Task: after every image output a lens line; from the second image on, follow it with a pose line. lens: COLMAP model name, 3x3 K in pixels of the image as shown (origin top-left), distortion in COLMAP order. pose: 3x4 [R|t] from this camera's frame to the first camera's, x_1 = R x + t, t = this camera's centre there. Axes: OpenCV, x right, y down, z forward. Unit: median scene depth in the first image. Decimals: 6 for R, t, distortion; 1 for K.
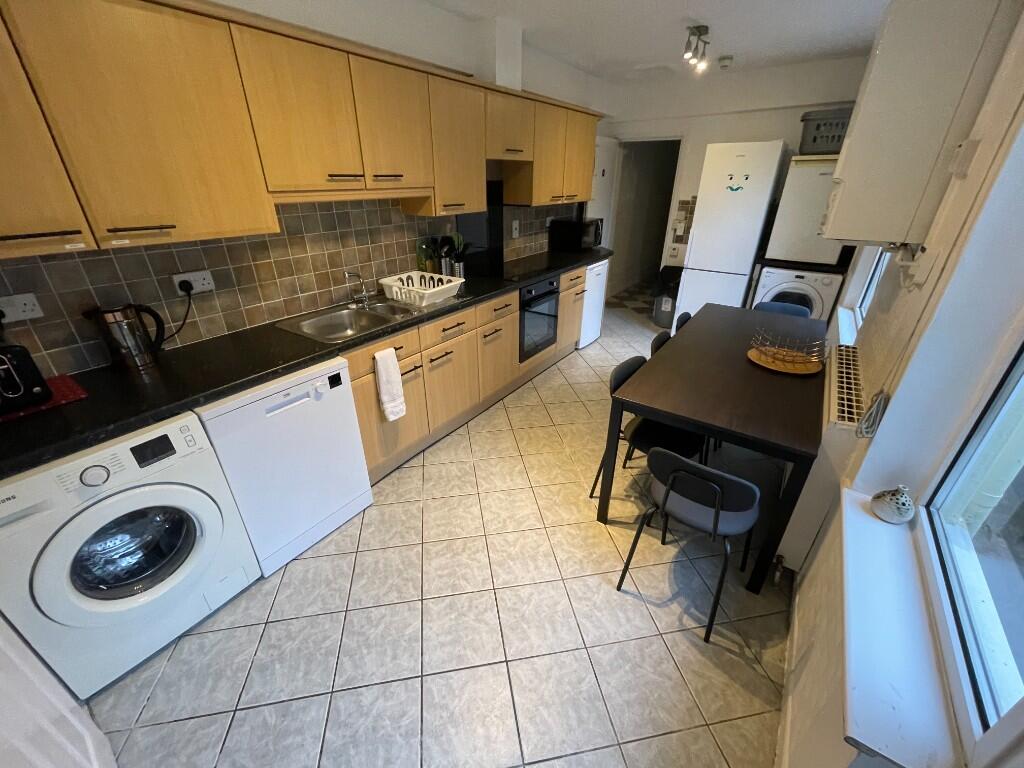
lens RADIAL K [[413.7, 0, 511.2], [0, 413.7, 384.3], [0, 0, 1]] dist [0.011109, 0.000059]
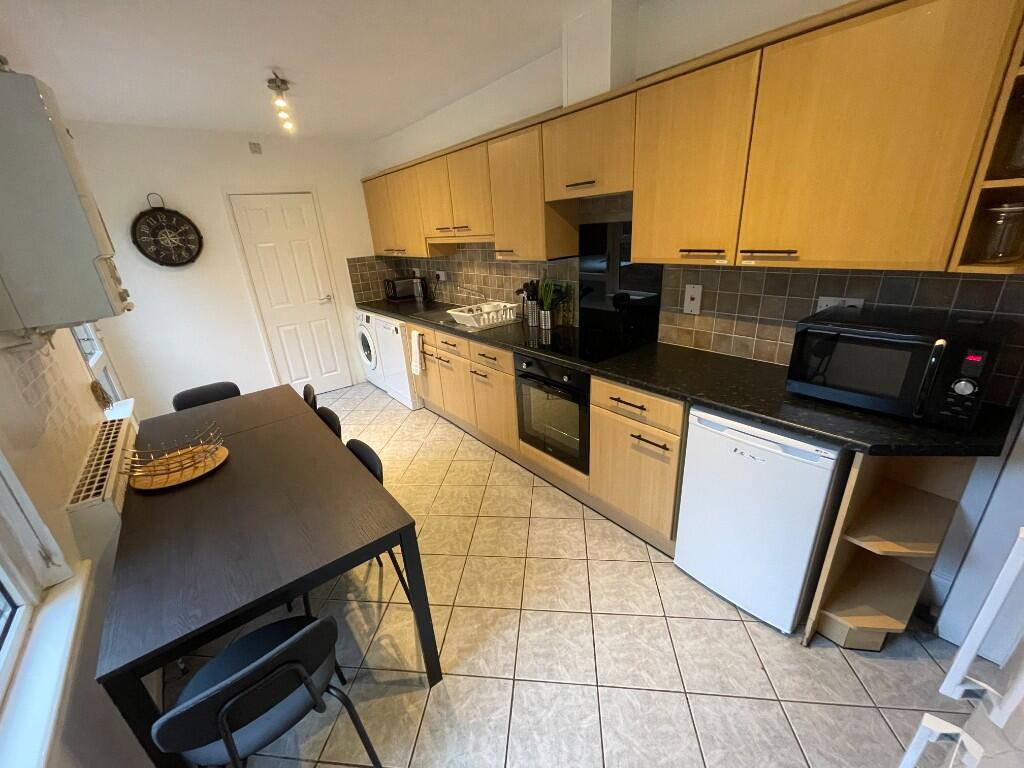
lens RADIAL K [[413.7, 0, 509.3], [0, 413.7, 388.5], [0, 0, 1]] dist [0.011109, 0.000059]
pose [[-0.284010, 0.366278, -0.886103, 0.858960], [-0.373910, 0.808682, 0.454120, -0.593086], [0.882910, 0.460297, -0.092719, 1.191976]]
